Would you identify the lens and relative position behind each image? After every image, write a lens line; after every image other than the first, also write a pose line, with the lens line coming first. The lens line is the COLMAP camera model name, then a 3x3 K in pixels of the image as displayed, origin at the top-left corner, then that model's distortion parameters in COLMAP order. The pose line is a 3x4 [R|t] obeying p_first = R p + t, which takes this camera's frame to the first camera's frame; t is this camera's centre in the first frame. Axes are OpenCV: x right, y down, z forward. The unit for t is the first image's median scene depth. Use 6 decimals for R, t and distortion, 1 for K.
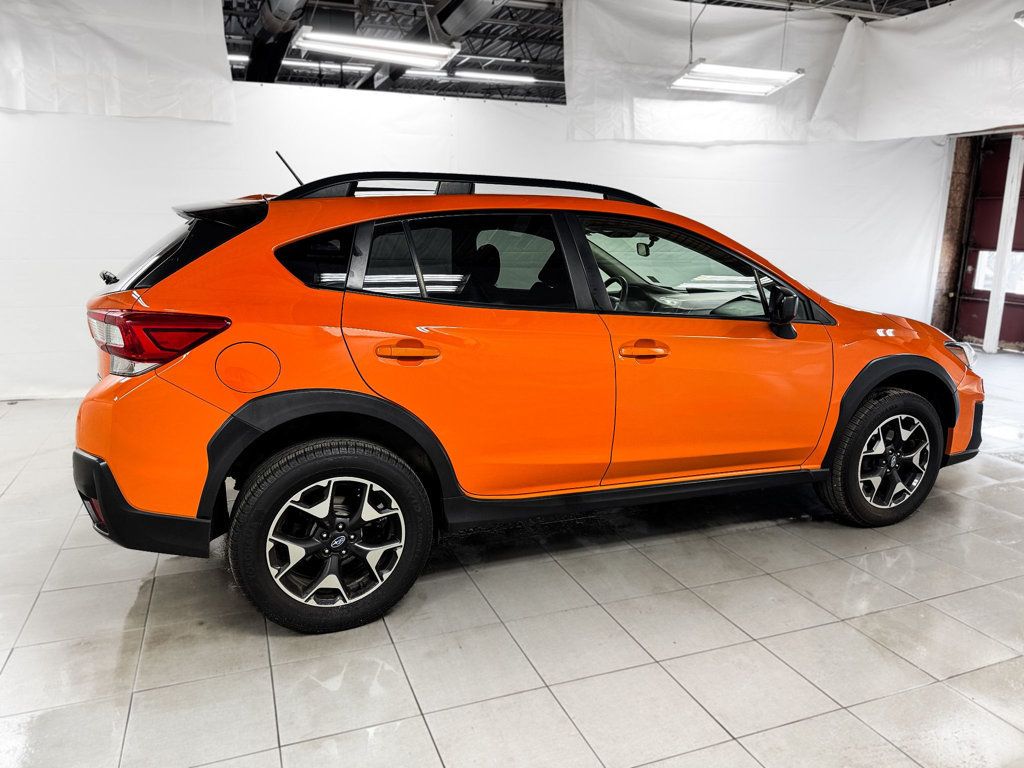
lens RADIAL K [[721.2, 0, 512.0], [0, 721.2, 384.0], [0, 0, 1]] dist [0.072648, -0.093069]
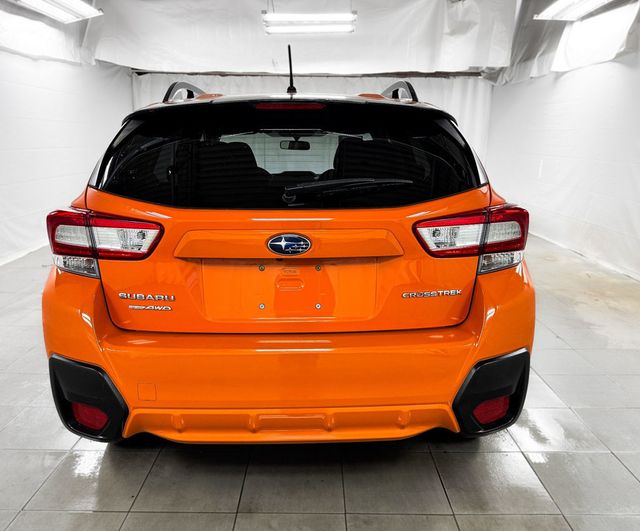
lens RADIAL K [[529.2, 0, 320.4], [0, 529.2, 280.6], [0, 0, 1]] dist [0.005356, -0.007434]
pose [[0.363870, -0.254049, 0.896135, -0.900713], [0.199207, 0.961051, 0.191565, -0.132711], [-0.909898, 0.108812, 0.400306, 0.637652]]
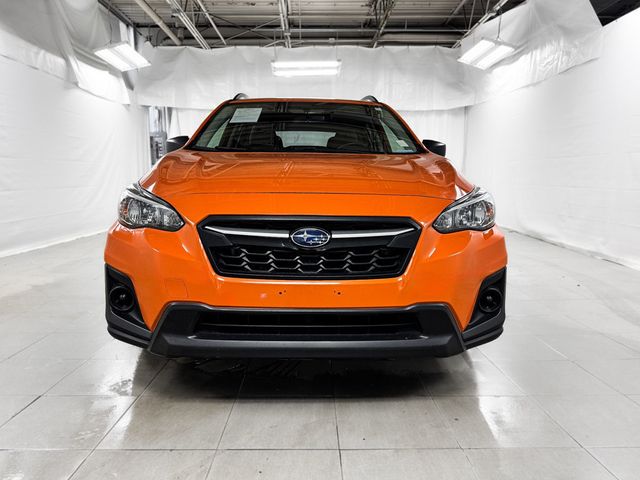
lens RADIAL K [[450.8, 0, 320.0], [0, 450.8, 240.0], [0, 0, 1]] dist [0.072648, -0.093069]
pose [[-0.358514, 0.121579, -0.925573, 1.128108], [-0.204290, 0.957233, 0.204868, -0.157294], [0.910897, 0.262534, -0.318344, 1.508354]]
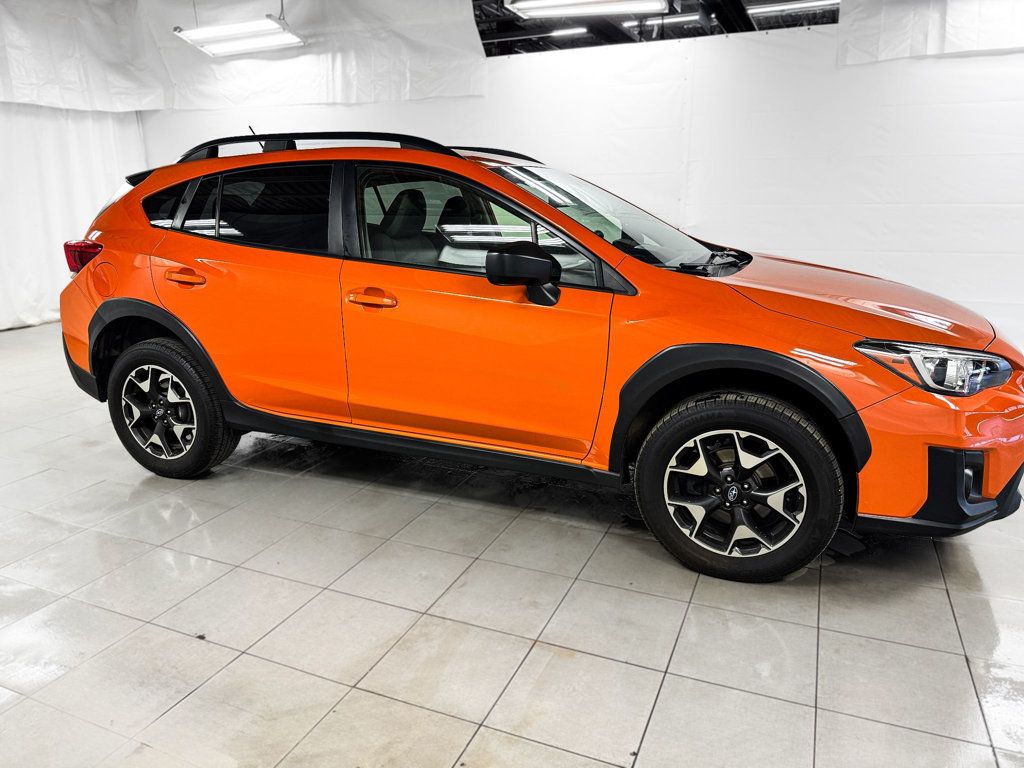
lens RADIAL K [[721.2, 0, 512.0], [0, 721.2, 384.0], [0, 0, 1]] dist [0.072648, -0.093069]
pose [[0.708899, 0.163109, -0.686191, 0.885567], [-0.128340, 0.986481, 0.101902, -0.048432], [0.693535, 0.015827, 0.720249, 0.345579]]
